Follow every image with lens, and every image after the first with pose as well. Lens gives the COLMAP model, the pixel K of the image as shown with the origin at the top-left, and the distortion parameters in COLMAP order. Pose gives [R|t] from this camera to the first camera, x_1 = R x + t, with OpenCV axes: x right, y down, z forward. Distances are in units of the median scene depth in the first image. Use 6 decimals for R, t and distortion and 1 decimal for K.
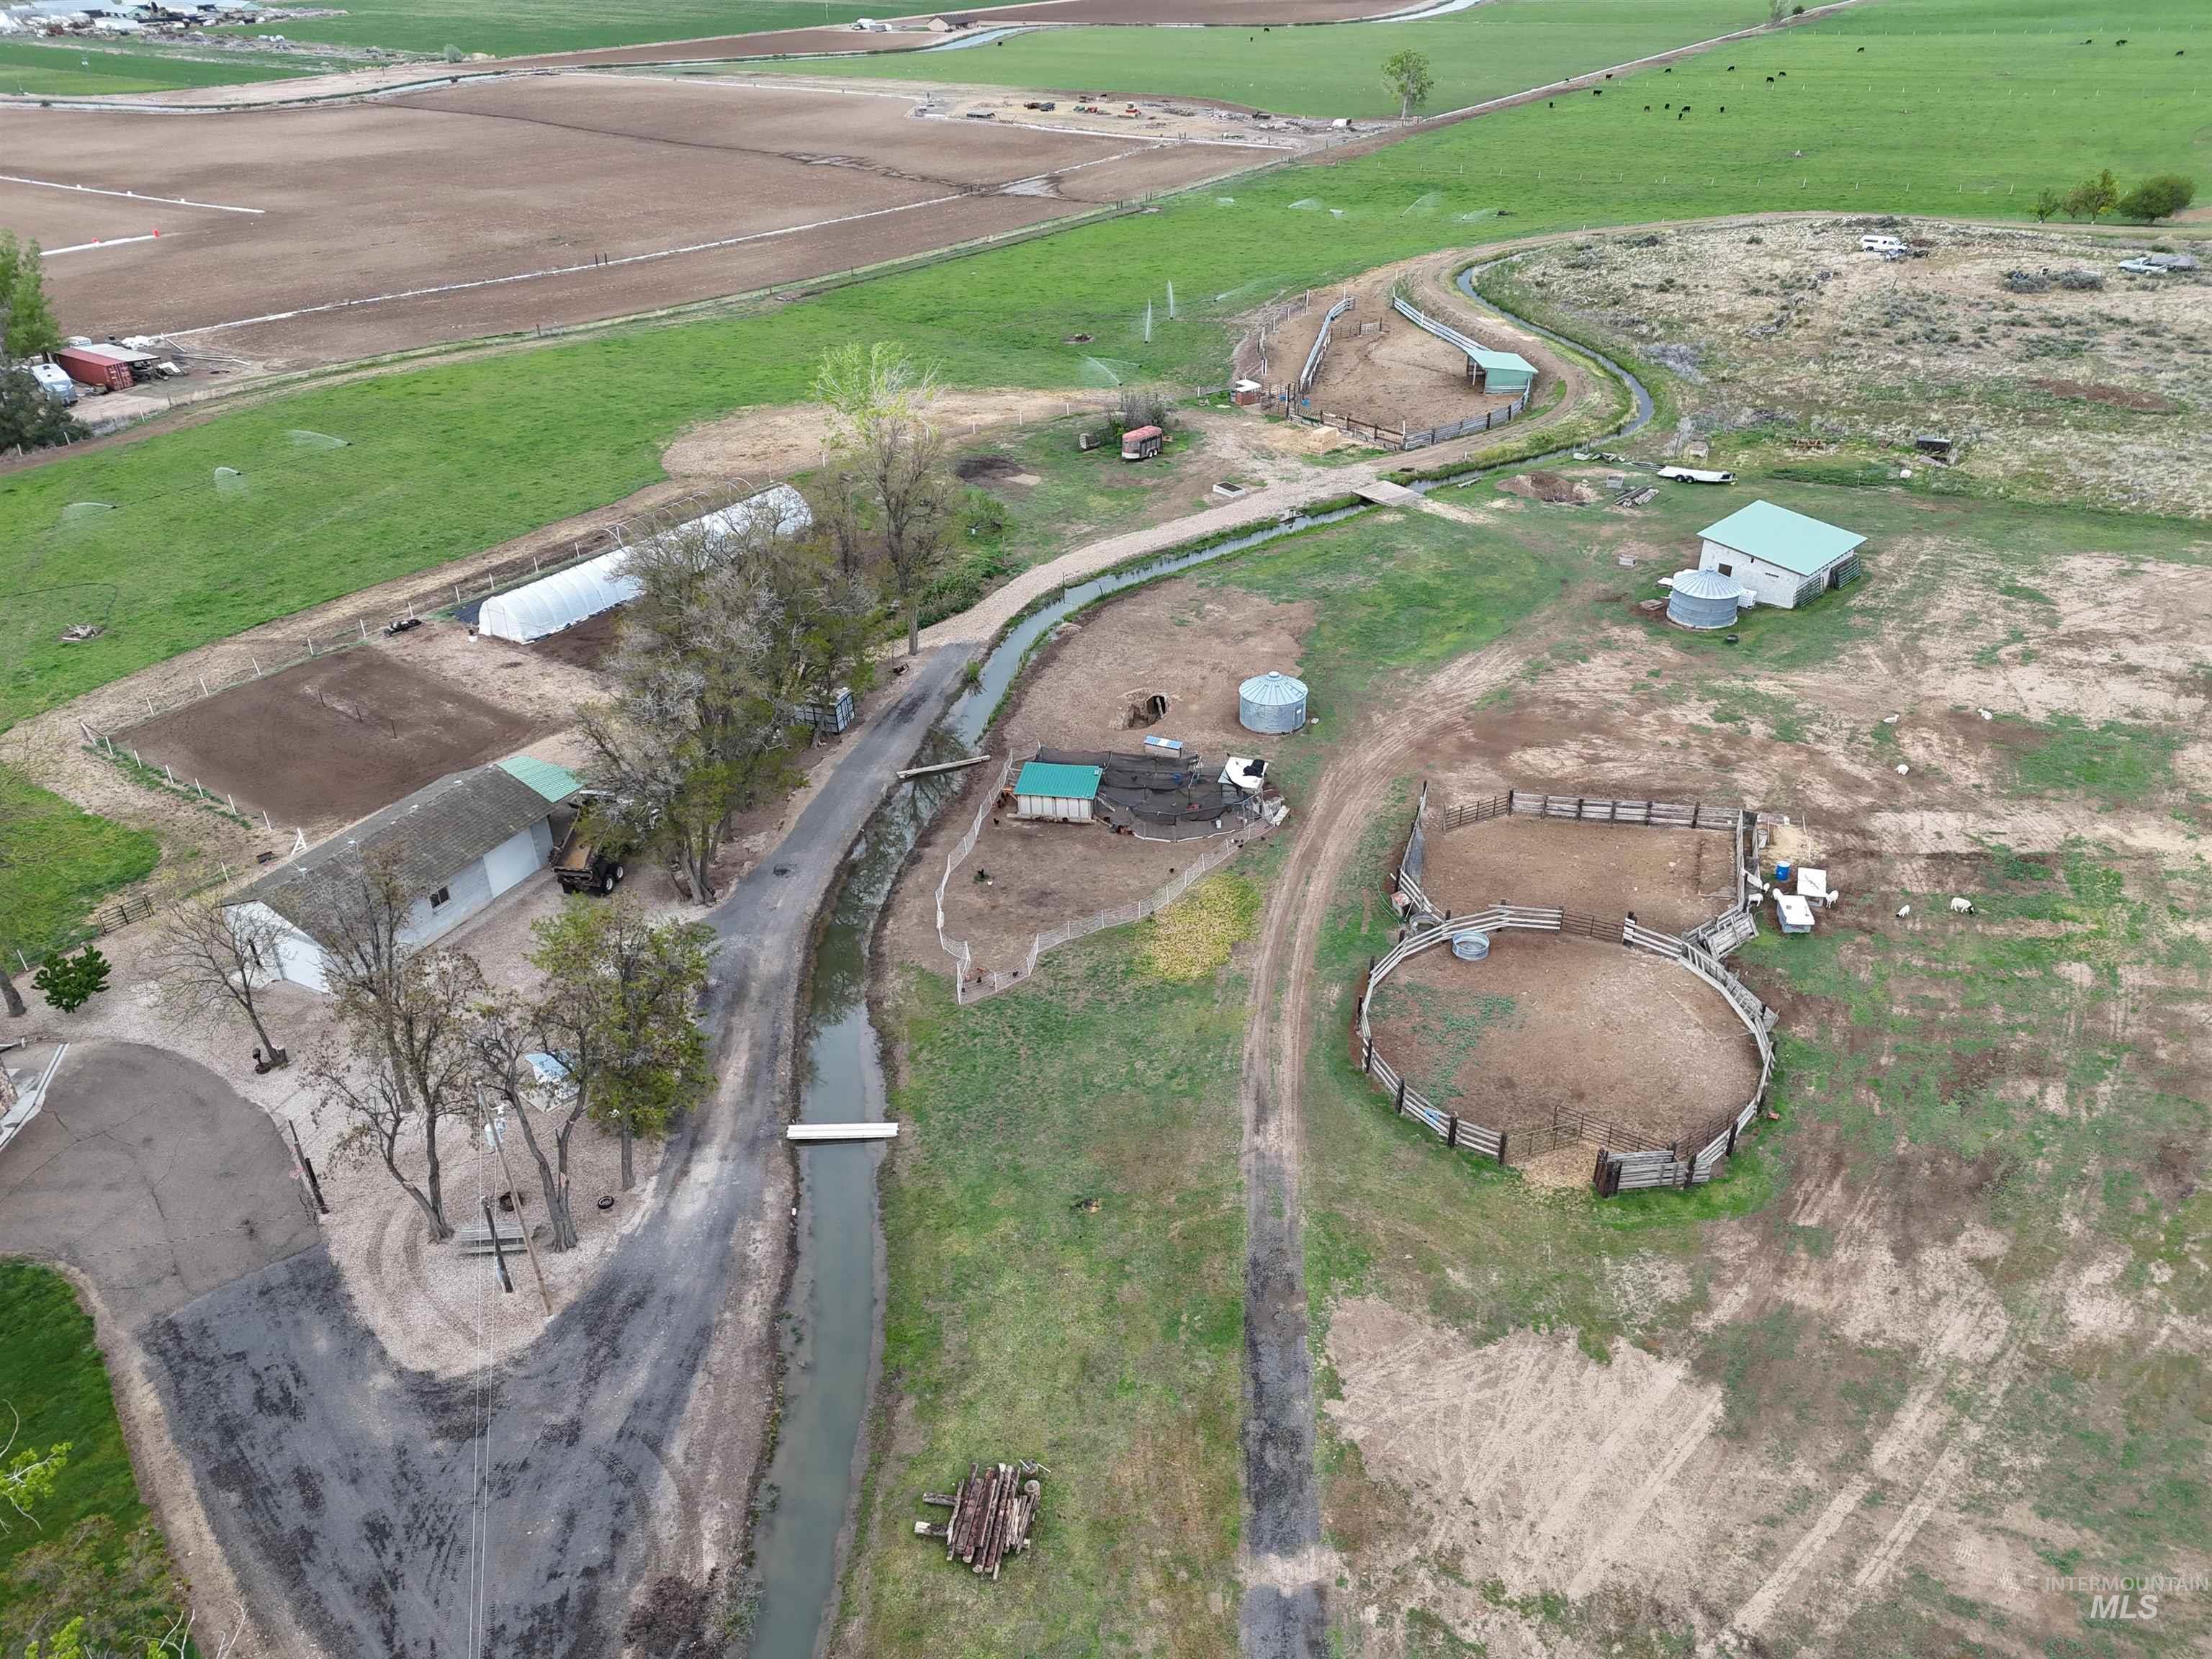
lens RADIAL K [[1633.6, 0, 1109.3], [0, 1633.6, 839.0], [0, 0, 1]] dist [0.088660, -0.081224]
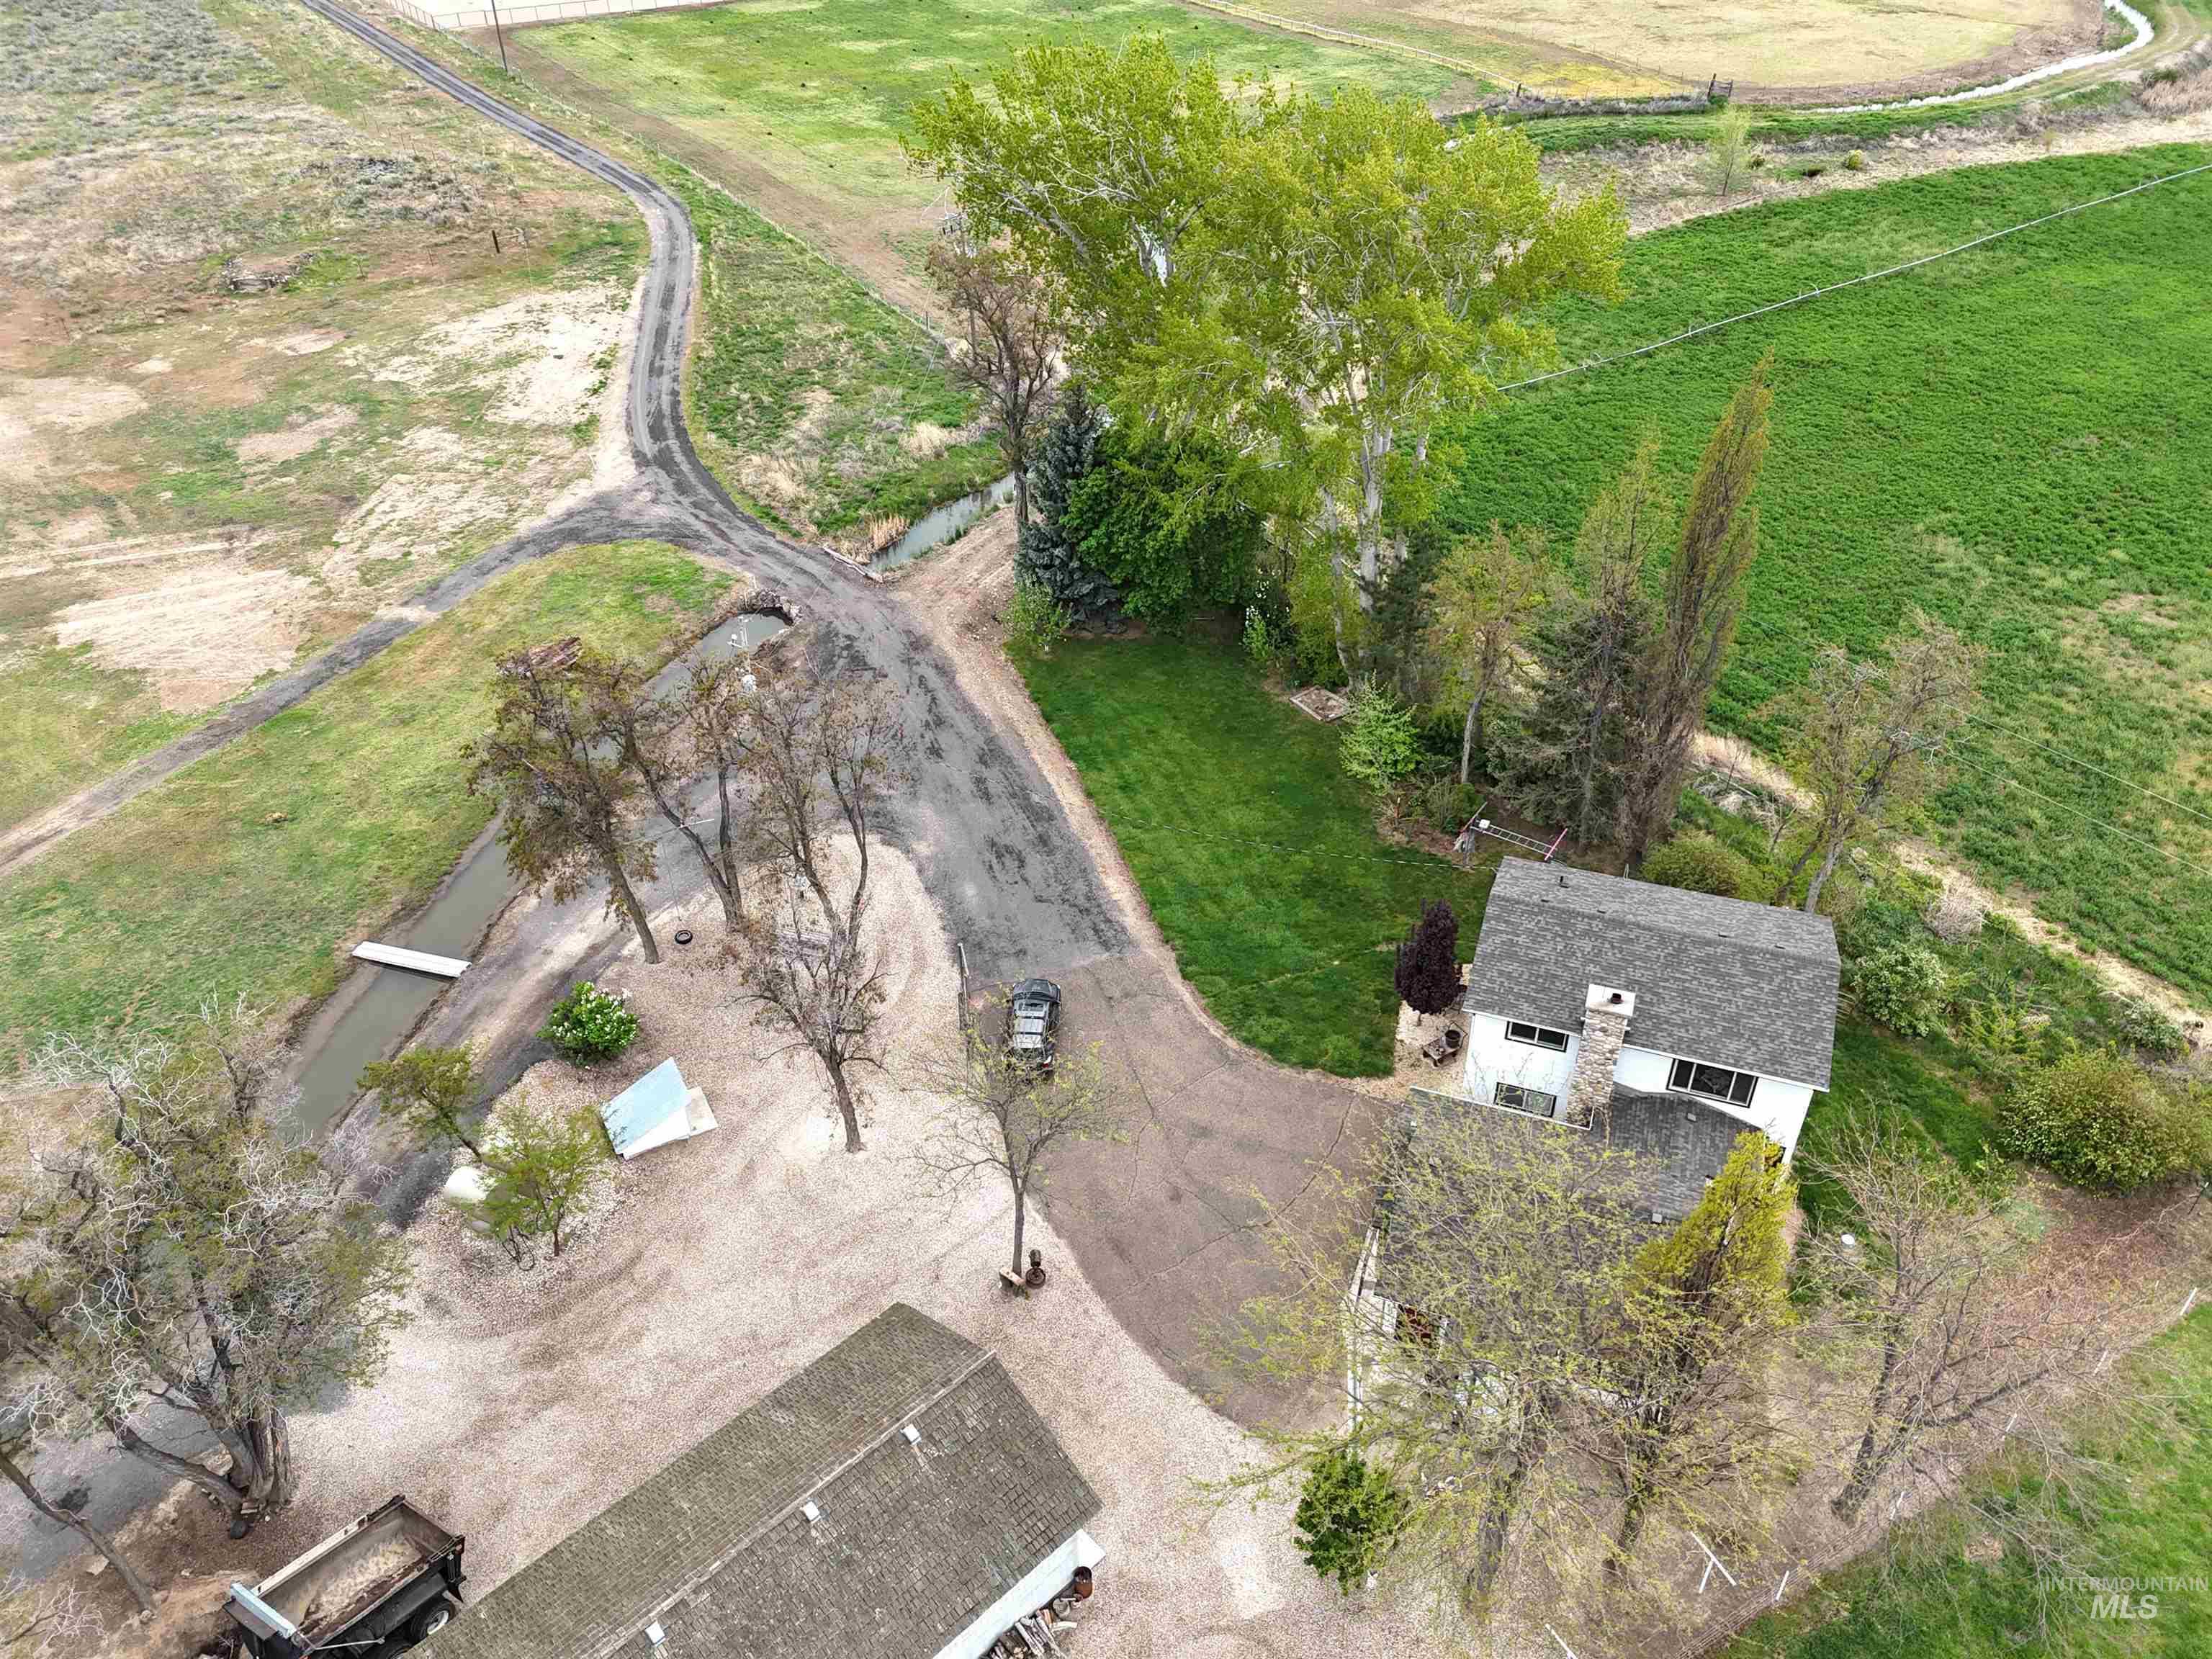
lens RADIAL K [[1633.6, 0, 1109.3], [0, 1633.6, 839.0], [0, 0, 1]] dist [0.088660, -0.081224]
pose [[-0.938963, -0.178381, 0.294158, -0.918132], [0.201627, 0.407456, 0.890688, -0.668612], [-0.278738, 0.895634, -0.346620, 1.398661]]
